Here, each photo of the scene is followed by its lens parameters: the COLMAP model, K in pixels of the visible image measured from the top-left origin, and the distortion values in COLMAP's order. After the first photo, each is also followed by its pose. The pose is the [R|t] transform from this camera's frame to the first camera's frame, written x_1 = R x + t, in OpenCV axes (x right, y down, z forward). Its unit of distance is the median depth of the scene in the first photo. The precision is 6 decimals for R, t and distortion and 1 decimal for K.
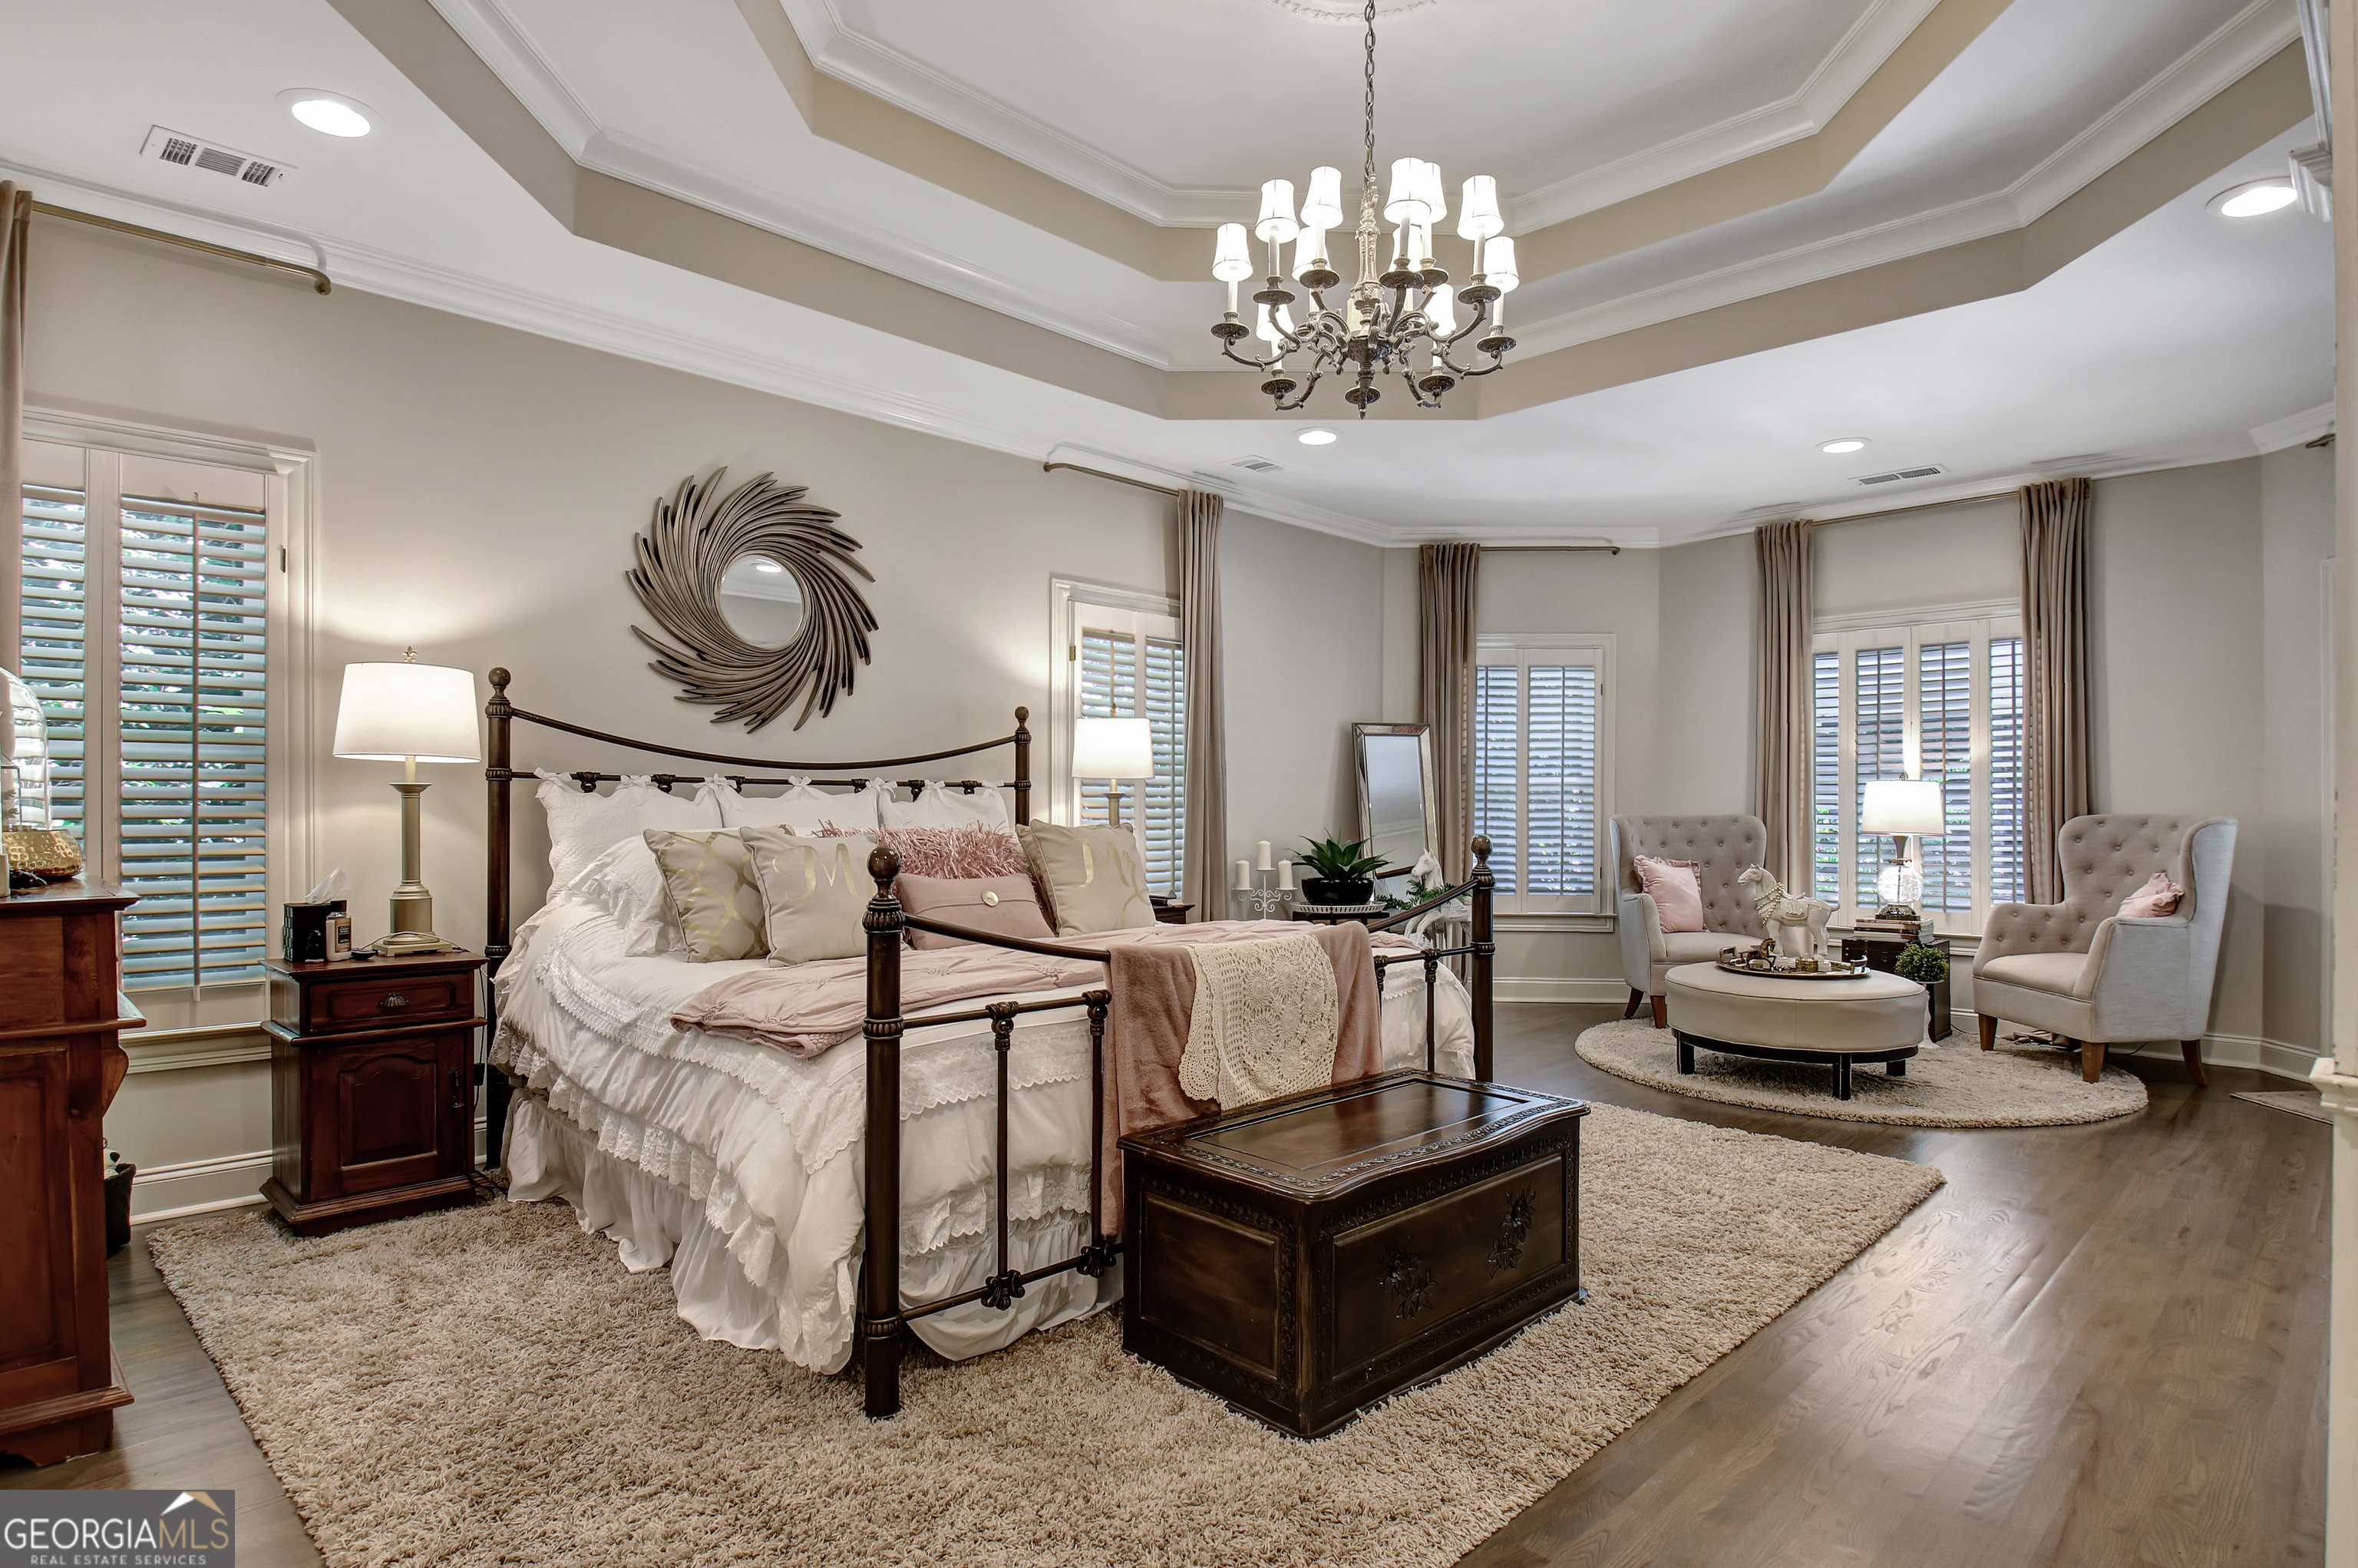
lens RADIAL K [[1241.0, 0, 1179.0], [0, 1241.0, 784.0], [0, 0, 1]] dist [0.001183, -0.000417]
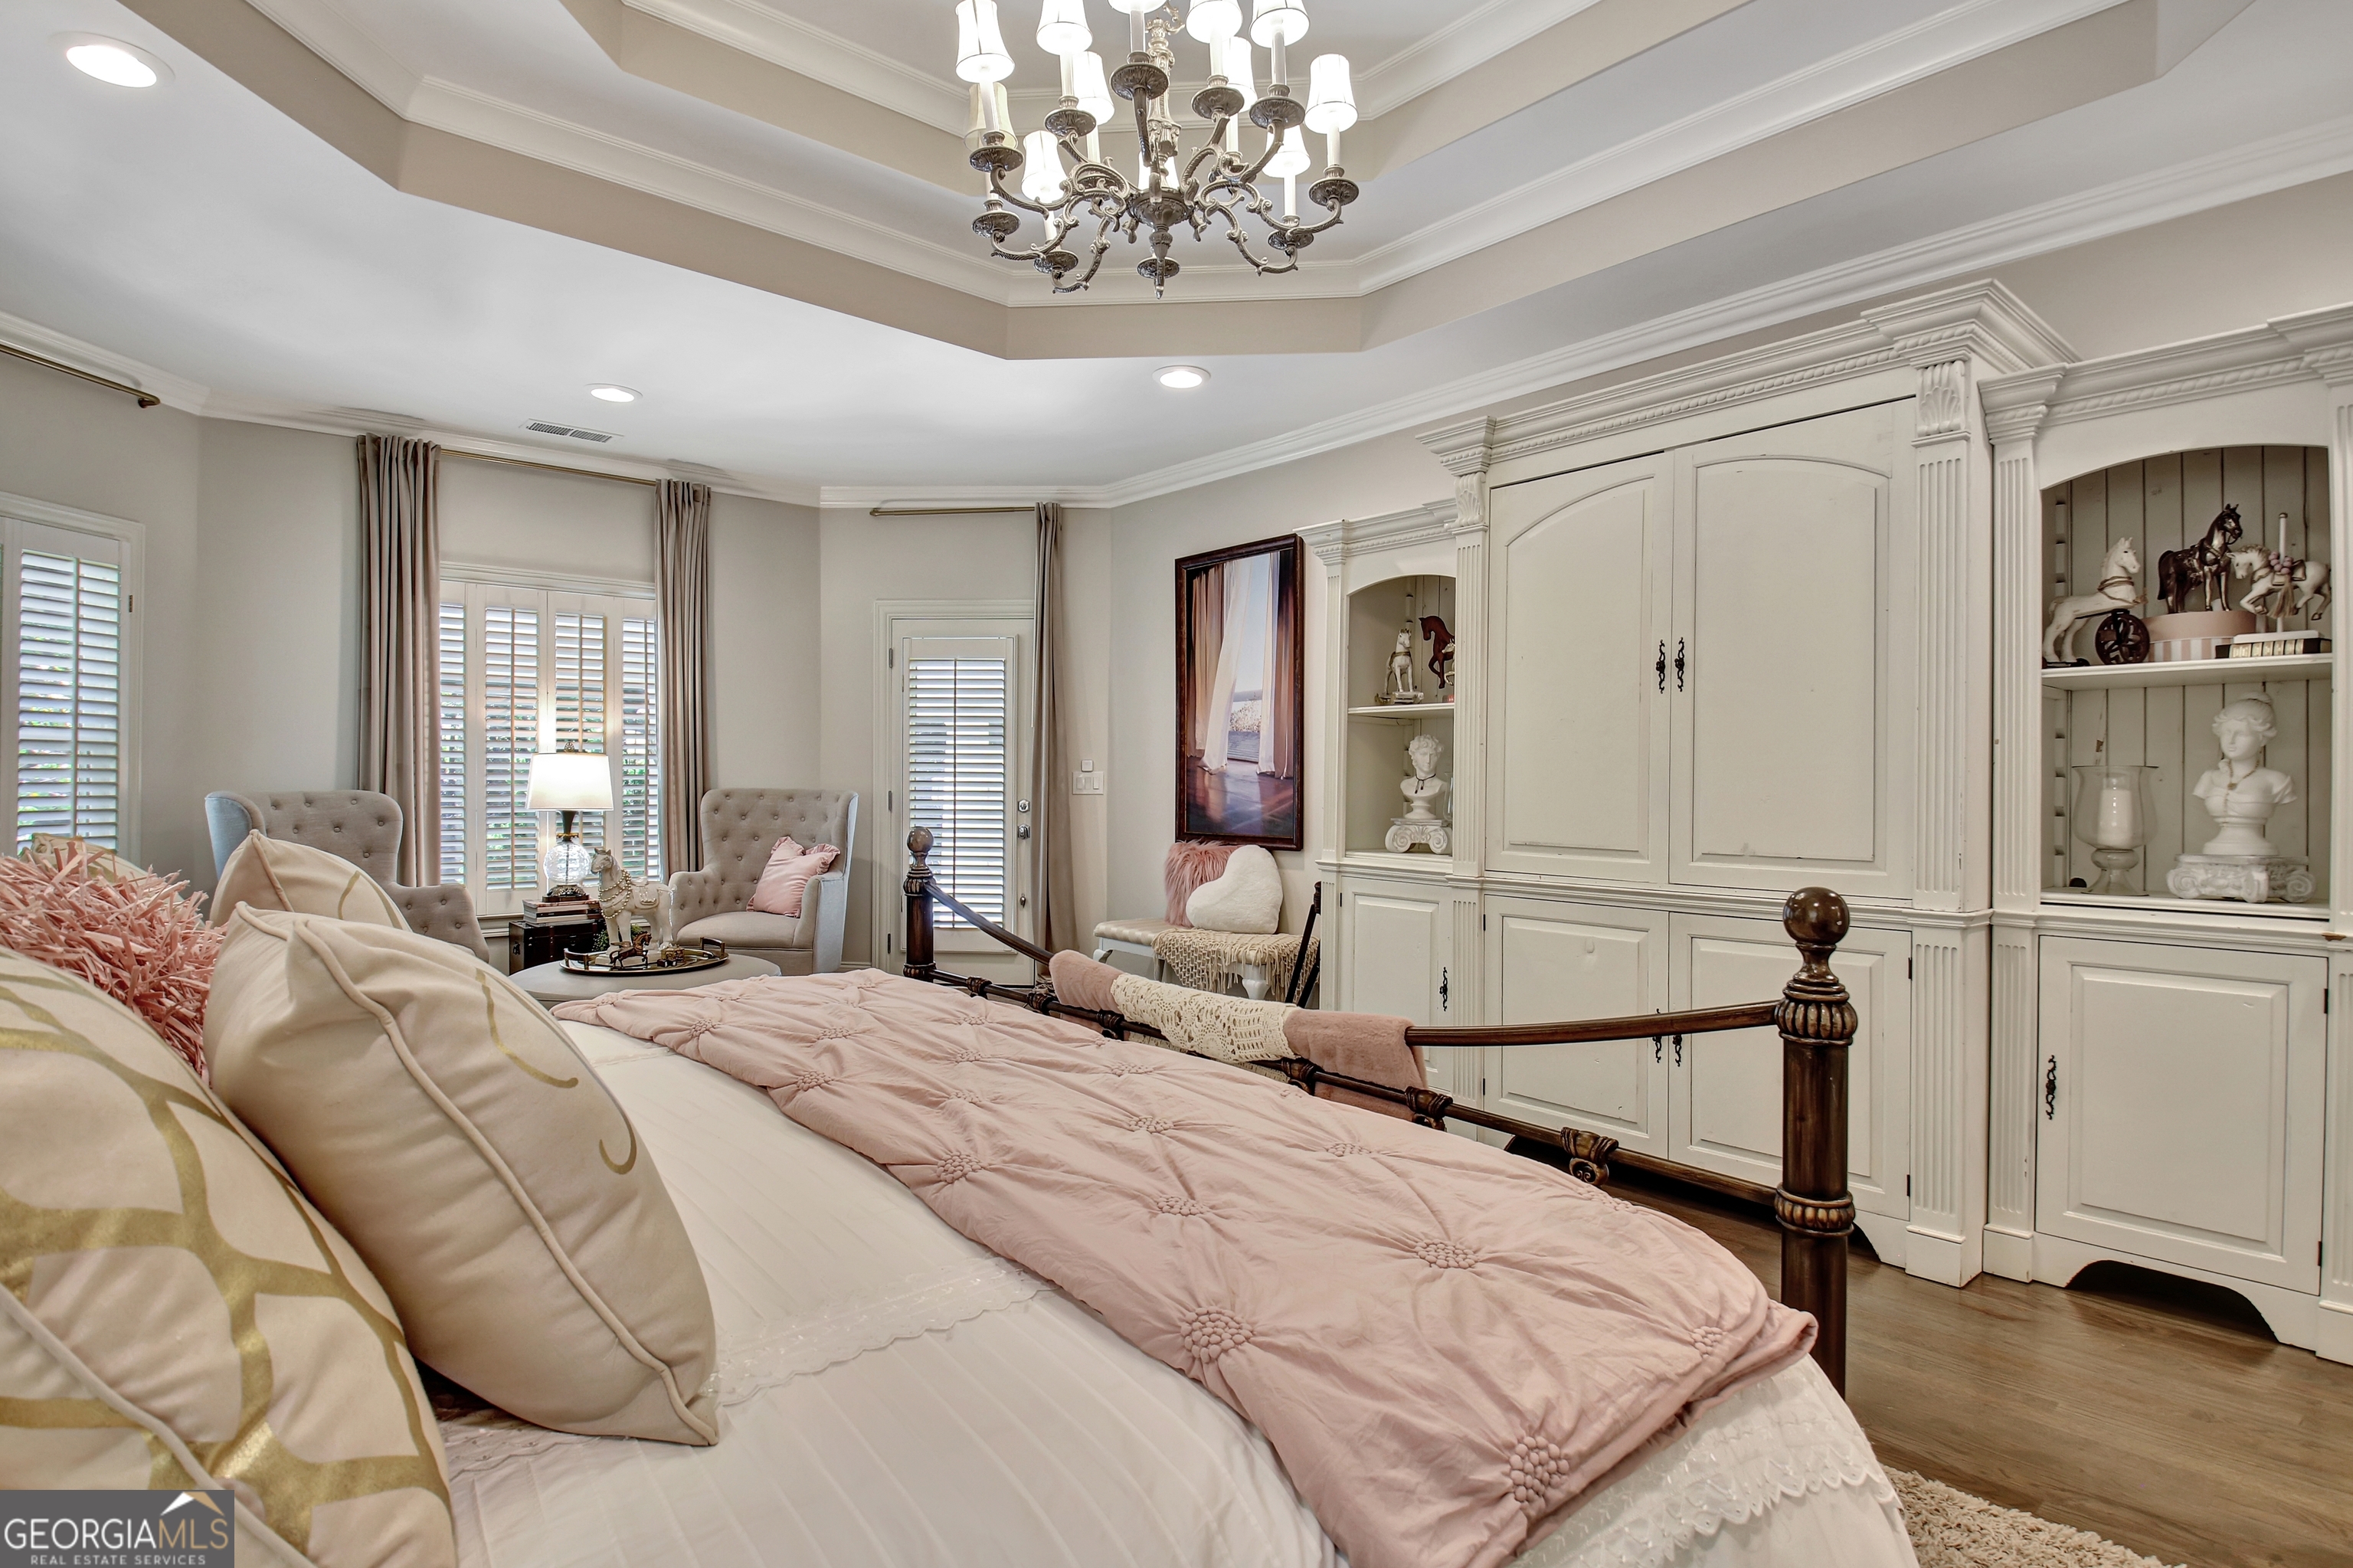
lens RADIAL K [[1238.5, 0, 1176.5], [0, 1238.5, 784.0], [0, 0, 1]] dist [0.001183, -0.000417]
pose [[0.081489, -0.004996, 0.996662, -0.331164], [-0.020921, 0.999759, 0.006722, 0.004197], [-0.996455, -0.021399, 0.081365, 0.466100]]
